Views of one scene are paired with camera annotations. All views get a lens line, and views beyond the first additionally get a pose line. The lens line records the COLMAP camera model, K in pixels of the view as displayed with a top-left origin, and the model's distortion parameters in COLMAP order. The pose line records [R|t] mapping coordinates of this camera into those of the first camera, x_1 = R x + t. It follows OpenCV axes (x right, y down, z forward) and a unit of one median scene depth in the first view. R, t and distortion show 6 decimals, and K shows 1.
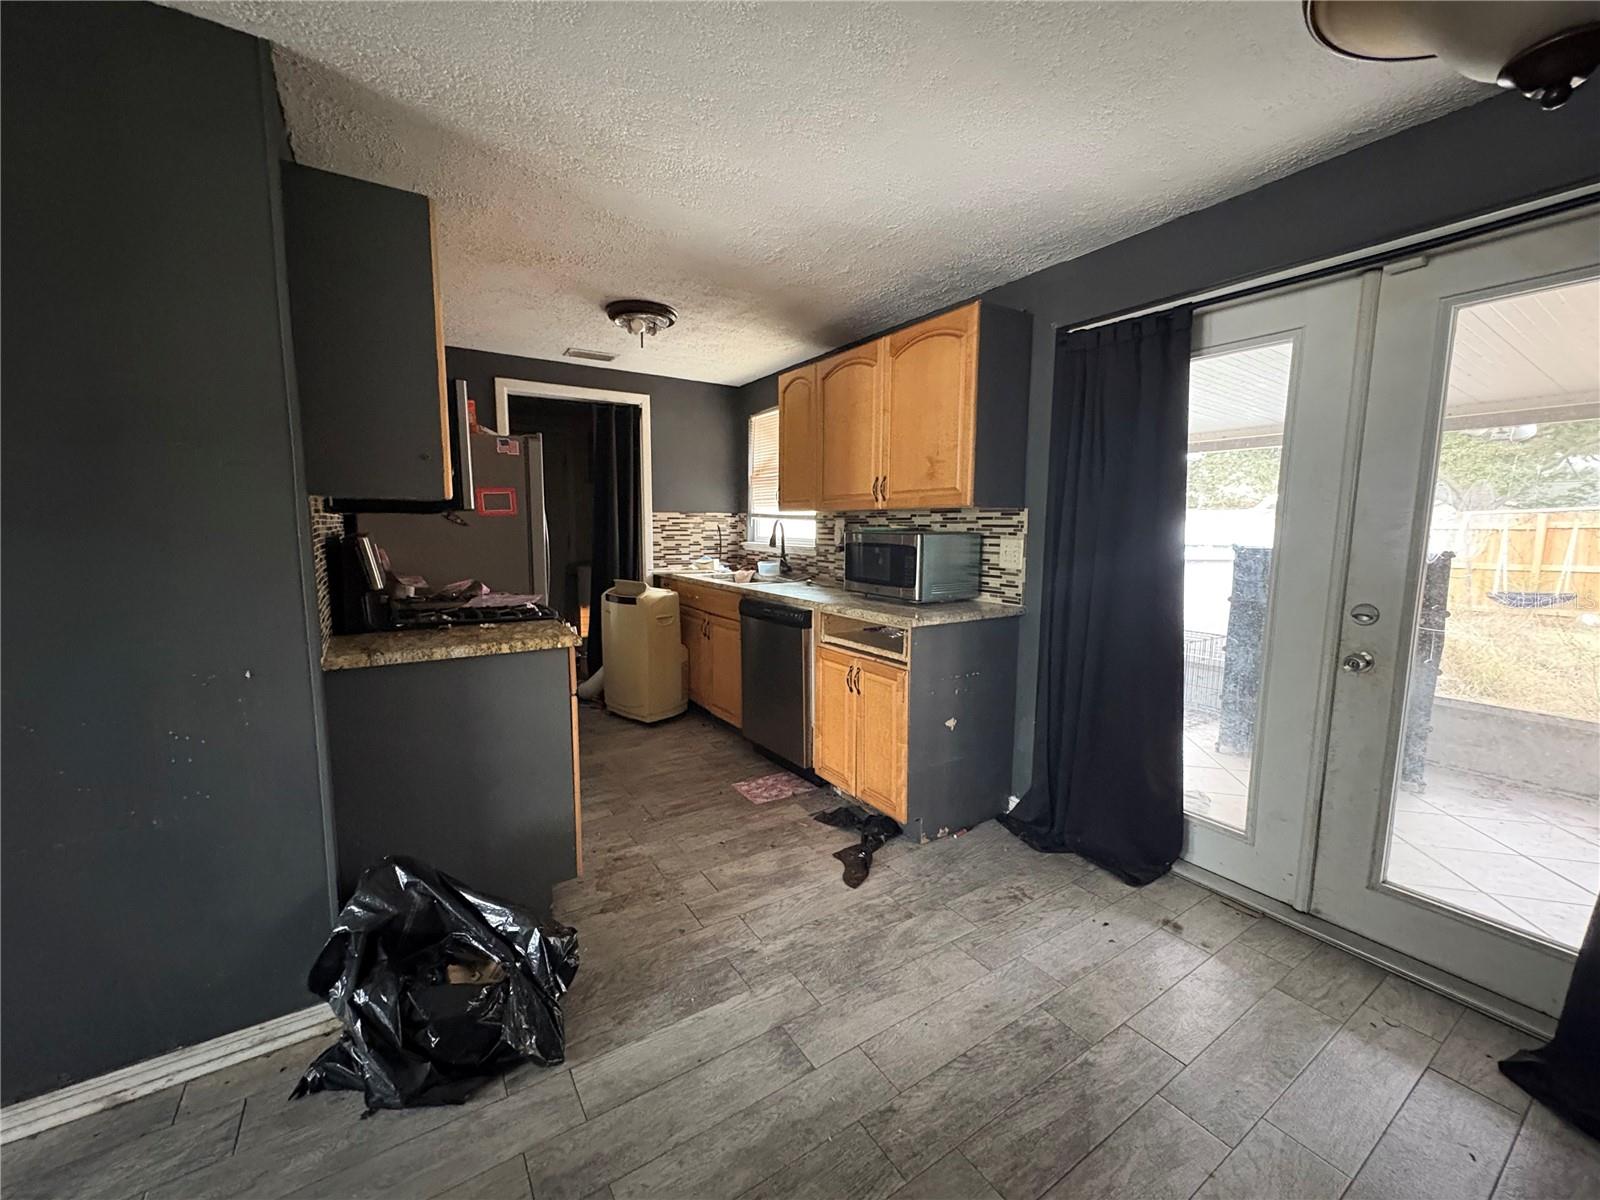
lens RADIAL K [[634.4, 0, 798.0], [0, 634.4, 601.9], [0, 0, 1]] dist [-0.001243, 0.000775]
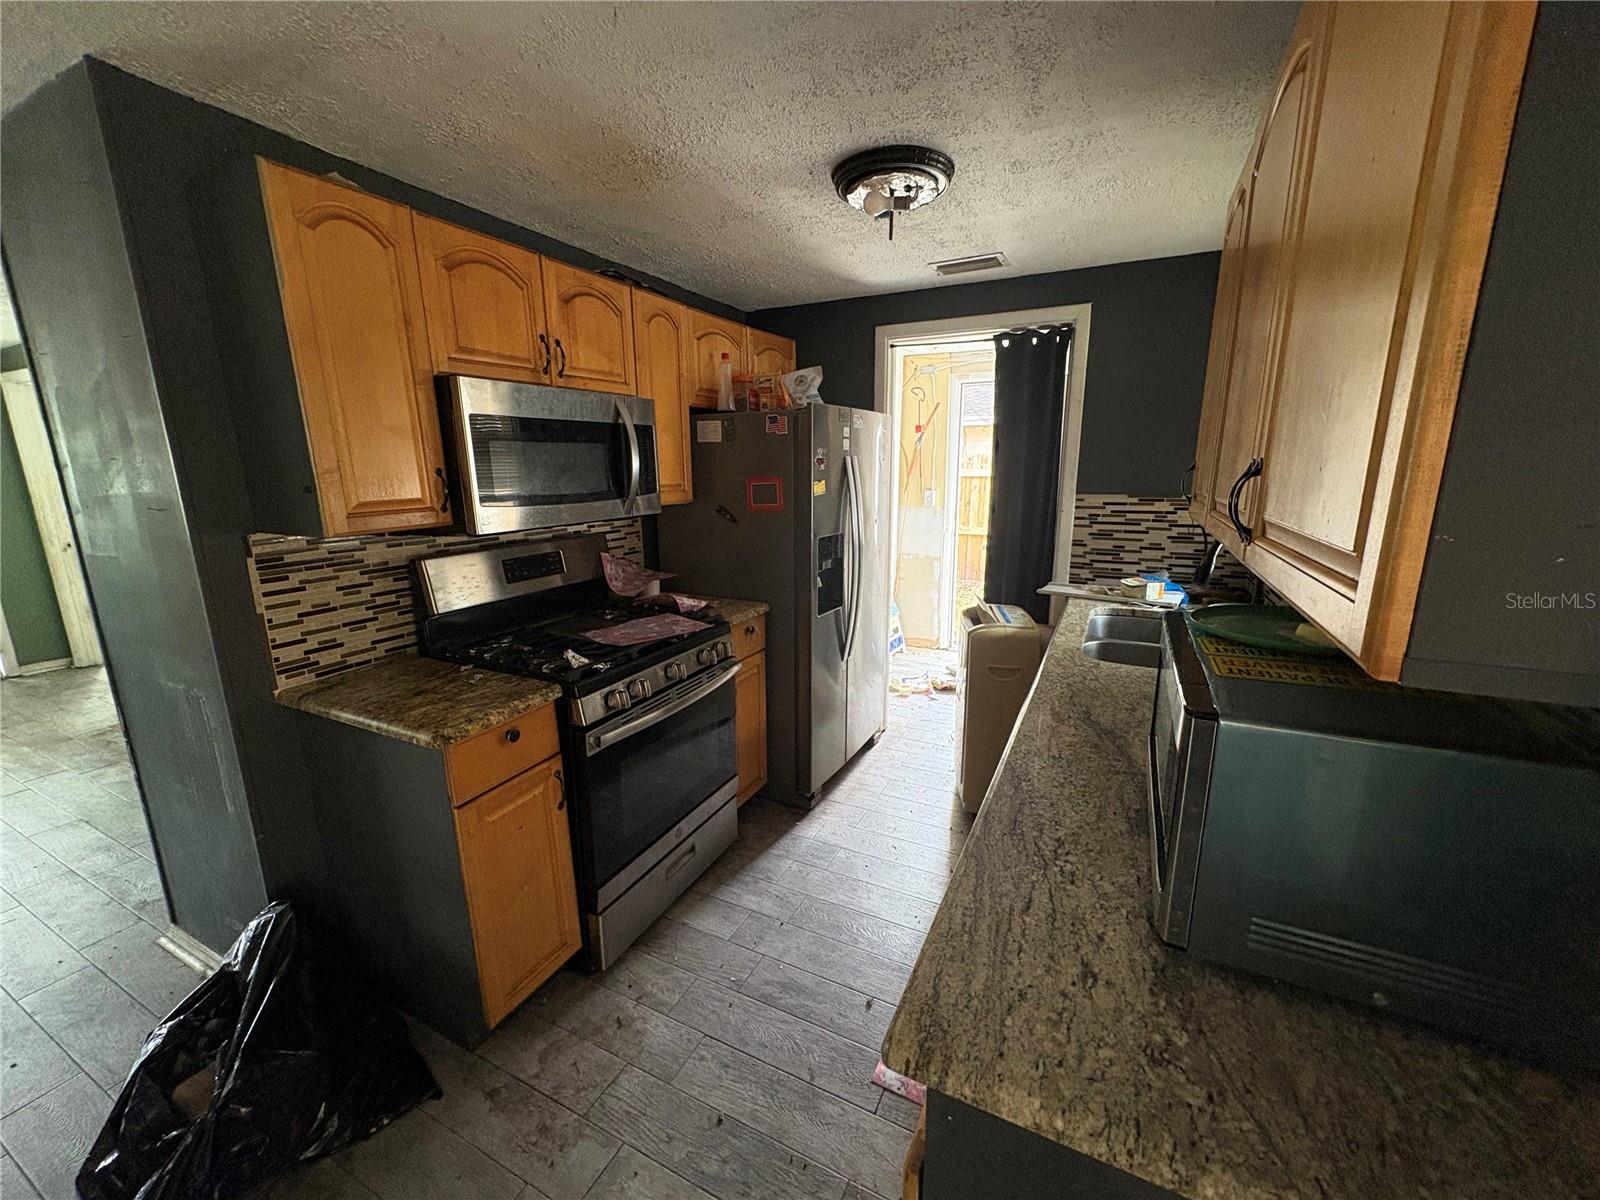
lens RADIAL K [[634.4, 0, 802.0], [0, 634.4, 601.0], [0, 0, 1]] dist [-0.001243, 0.000775]
pose [[0.509293, 0.173481, -0.842927, 0.269049], [-0.094022, 0.984825, 0.145877, -0.147446], [0.855442, 0.004960, 0.517875, 0.623733]]
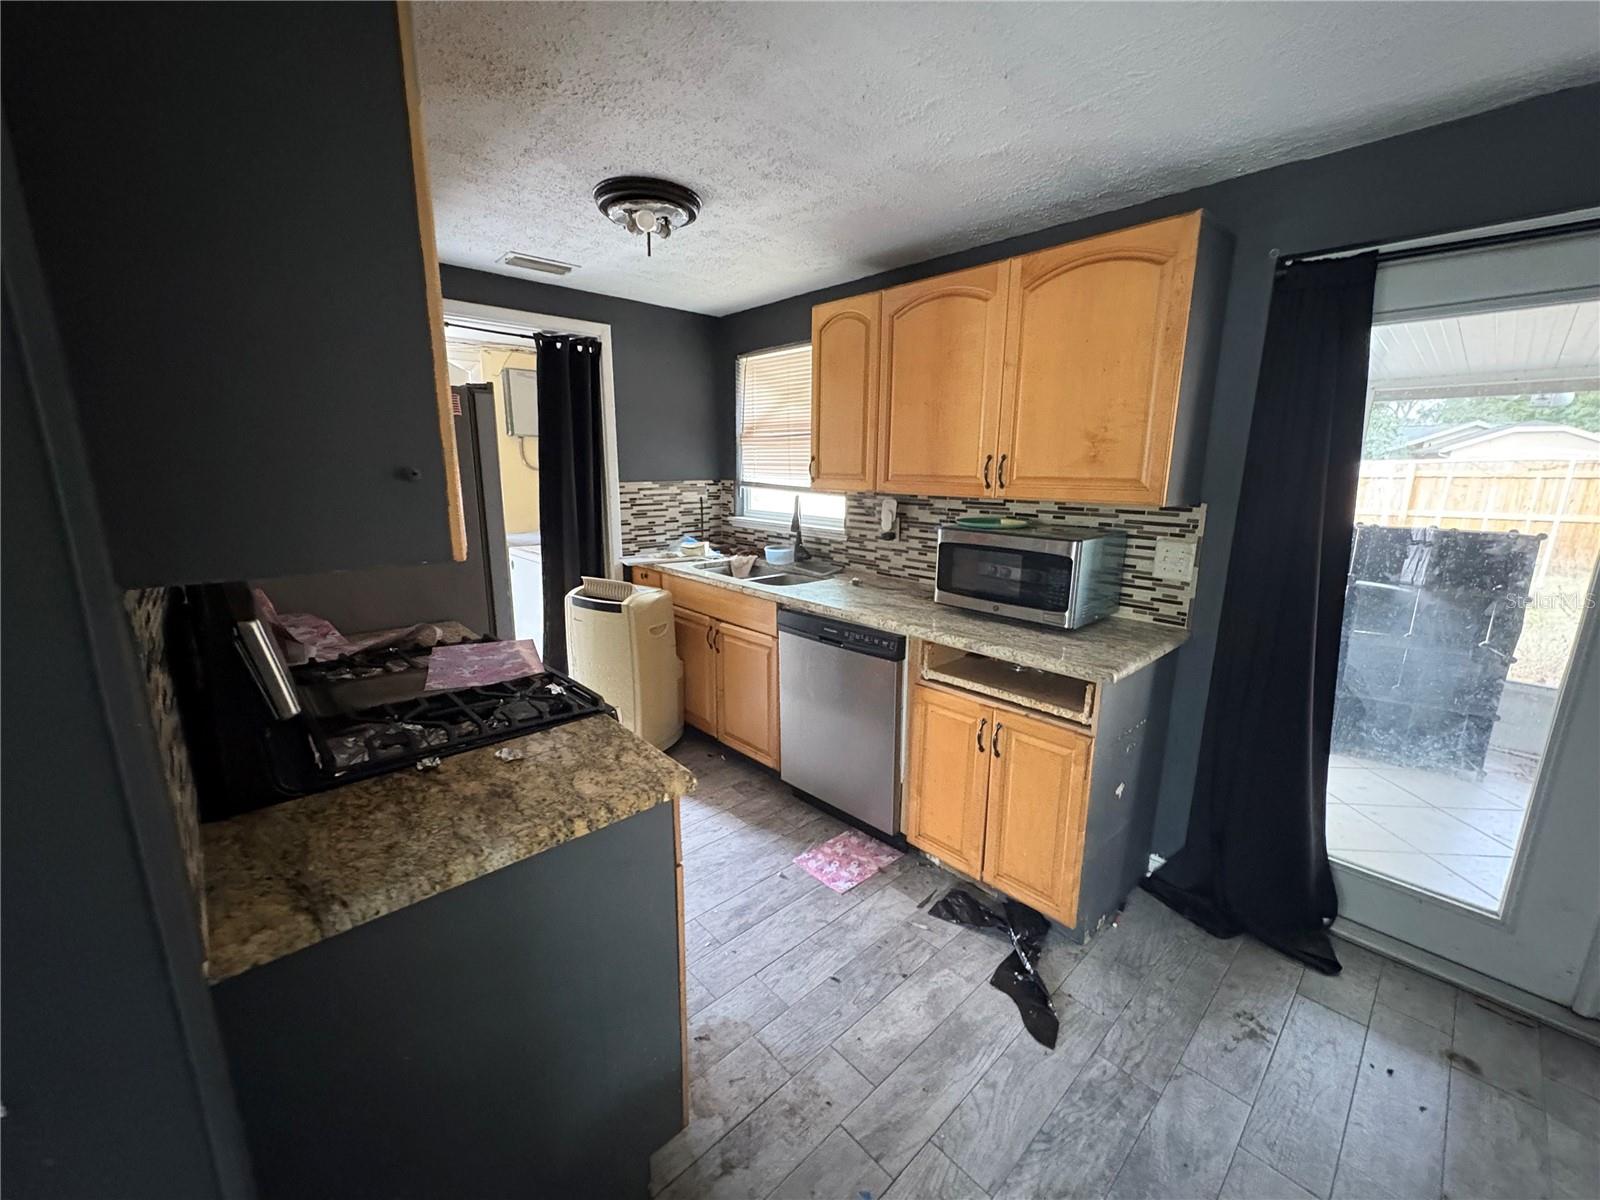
lens RADIAL K [[634.4, 0, 797.7], [0, 634.4, 601.8], [0, 0, 1]] dist [-0.001243, 0.000775]
pose [[0.984938, -0.036909, 0.168921, -0.218174], [0.020492, 0.994983, 0.097920, -0.097828], [-0.171688, -0.092983, 0.980754, 0.277458]]
